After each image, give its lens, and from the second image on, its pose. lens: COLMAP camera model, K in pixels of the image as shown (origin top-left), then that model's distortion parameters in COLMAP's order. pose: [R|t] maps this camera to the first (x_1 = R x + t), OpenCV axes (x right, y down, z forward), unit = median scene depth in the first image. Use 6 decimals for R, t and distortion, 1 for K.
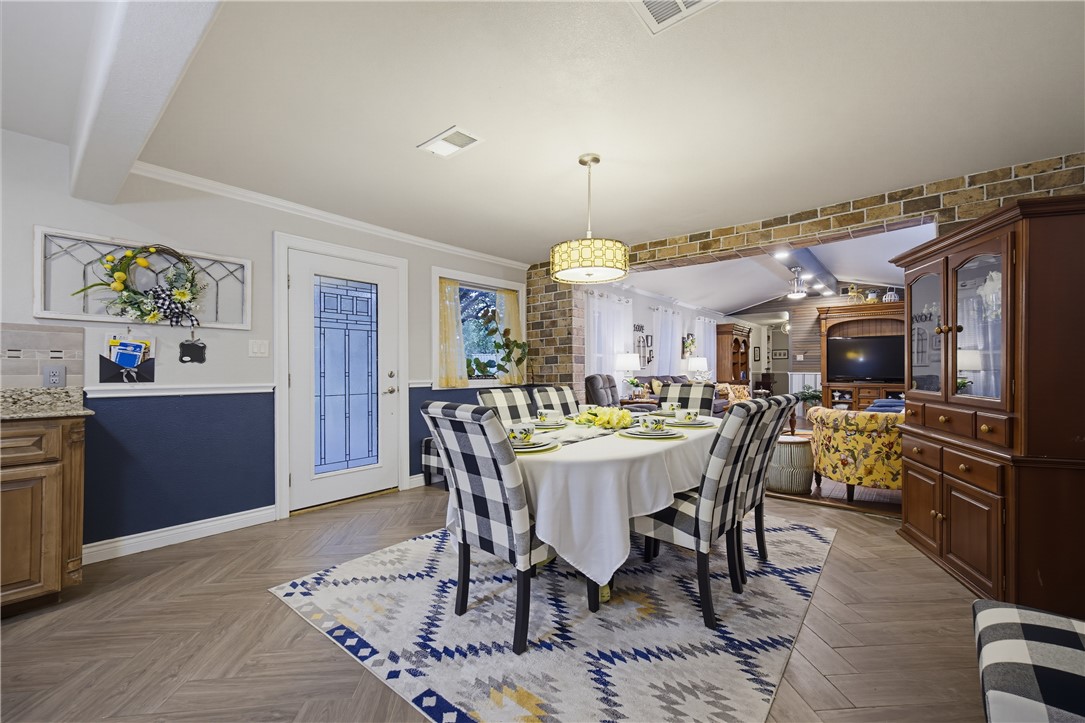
lens RADIAL K [[449.2, 0, 542.0], [0, 449.2, 366.9], [0, 0, 1]] dist [0.006993, 0.000464]
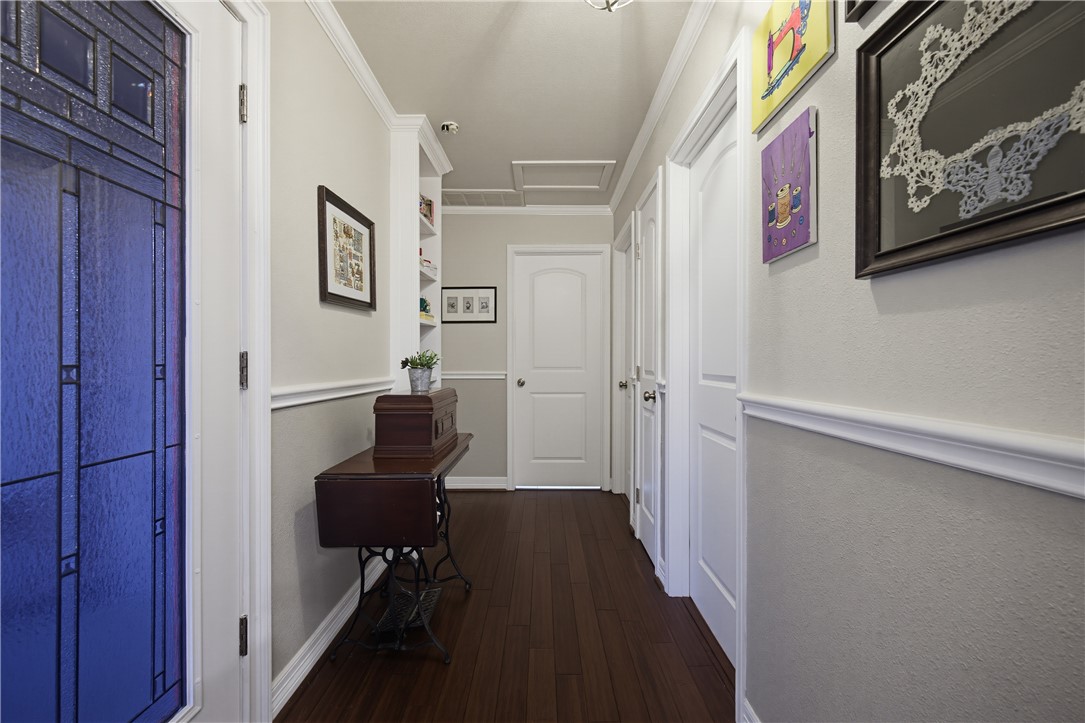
lens RADIAL K [[483.8, 0, 543.4], [0, 483.8, 360.4], [0, 0, 1]] dist [0.002081, 0.000176]
pose [[0.766159, 0.000413, 0.642651, 0.629186], [-0.004018, 0.999983, 0.004147, 0.004009], [-0.642639, -0.005760, 0.766148, 1.244401]]
